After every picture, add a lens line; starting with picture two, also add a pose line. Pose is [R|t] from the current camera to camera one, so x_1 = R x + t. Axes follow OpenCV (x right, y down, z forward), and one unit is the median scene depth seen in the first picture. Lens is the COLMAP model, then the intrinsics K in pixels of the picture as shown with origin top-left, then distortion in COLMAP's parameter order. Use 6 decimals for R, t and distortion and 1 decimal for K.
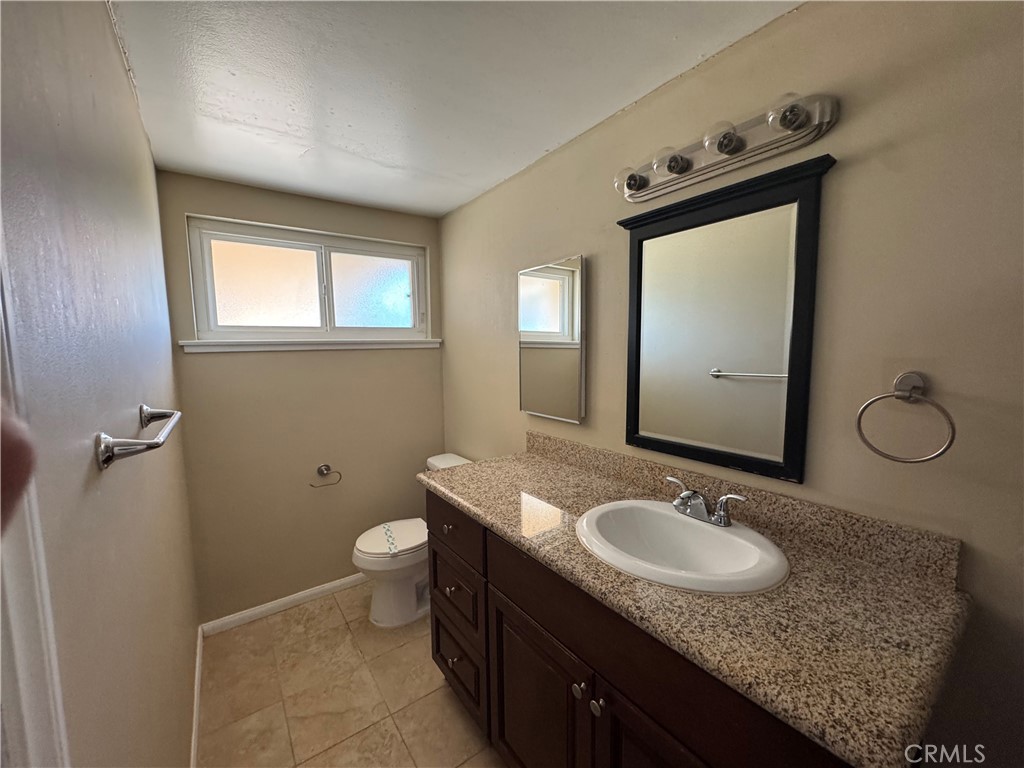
lens RADIAL K [[409.0, 0, 512.3], [0, 409.0, 385.1], [0, 0, 1]] dist [-0.001137, 0.000496]
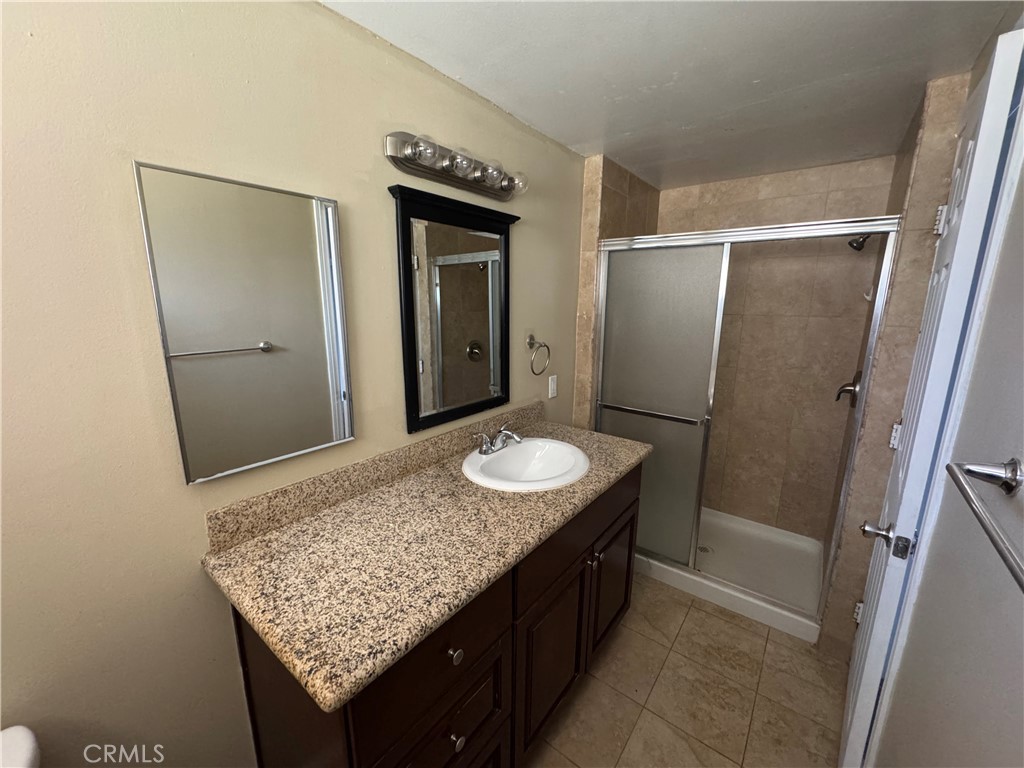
lens RADIAL K [[408.3, 0, 510.7], [0, 408.3, 385.0], [0, 0, 1]] dist [-0.001658, -0.000549]
pose [[-0.275410, -0.183773, 0.943598, -0.633984], [0.091220, 0.972133, 0.215955, -0.142538], [-0.956989, 0.145551, -0.250971, 0.967724]]
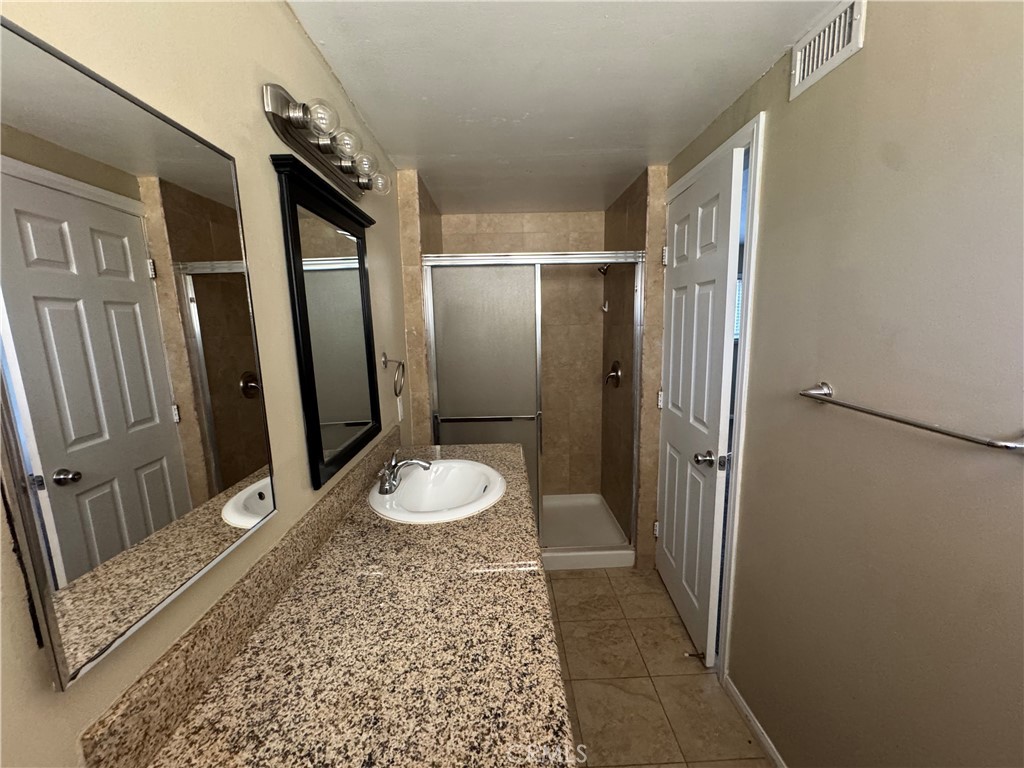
lens RADIAL K [[409.0, 0, 512.3], [0, 409.0, 385.1], [0, 0, 1]] dist [-0.001137, 0.000496]
pose [[-0.821844, -0.055168, 0.567035, -0.369989], [0.090585, 0.969985, 0.225663, -0.151354], [-0.562465, 0.236825, -0.792179, 1.285591]]
